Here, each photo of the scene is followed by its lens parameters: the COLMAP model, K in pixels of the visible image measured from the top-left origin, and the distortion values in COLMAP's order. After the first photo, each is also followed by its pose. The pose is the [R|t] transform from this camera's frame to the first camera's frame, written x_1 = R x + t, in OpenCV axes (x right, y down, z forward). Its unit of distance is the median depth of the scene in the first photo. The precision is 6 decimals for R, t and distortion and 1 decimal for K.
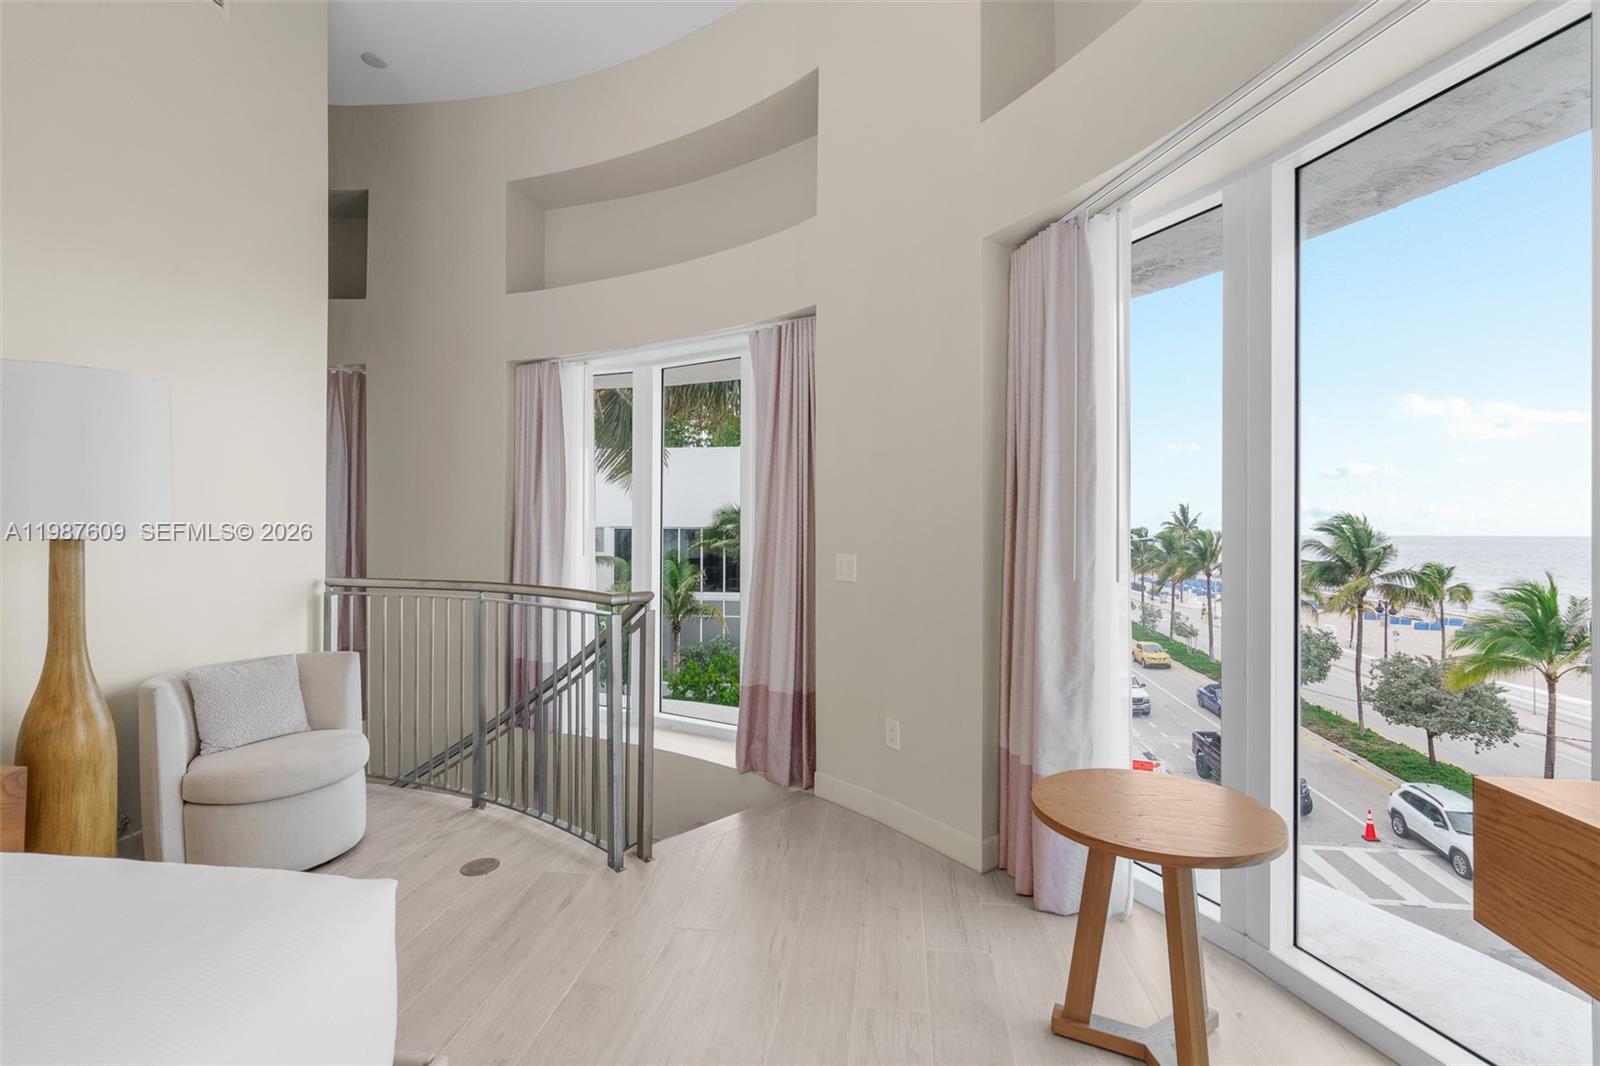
lens RADIAL K [[723.3, 0, 805.4], [0, 723.3, 532.7], [0, 0, 1]] dist [-0.001802, 0.000517]
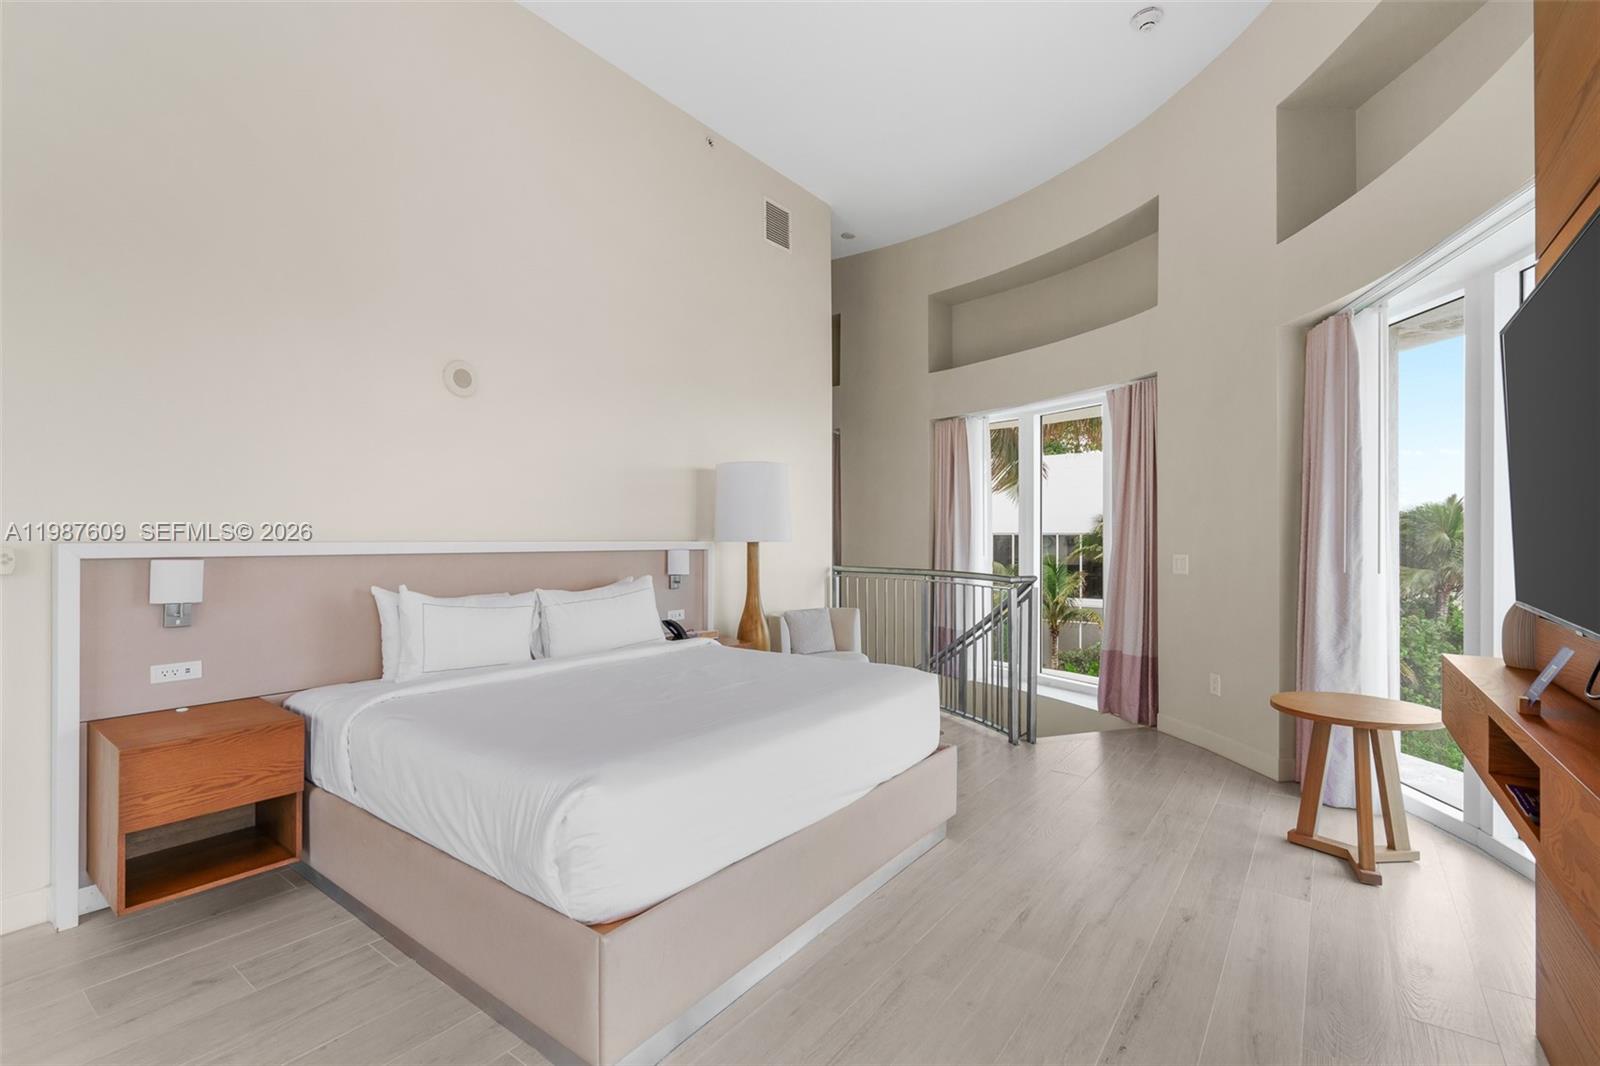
lens RADIAL K [[723.3, 0, 805.4], [0, 723.3, 532.7], [0, 0, 1]] dist [-0.001802, 0.000517]
pose [[0.873447, -0.005881, -0.486884, 0.092355], [0.001445, 0.999954, -0.009486, 0.000531], [0.486917, 0.007582, 0.873415, -0.487290]]
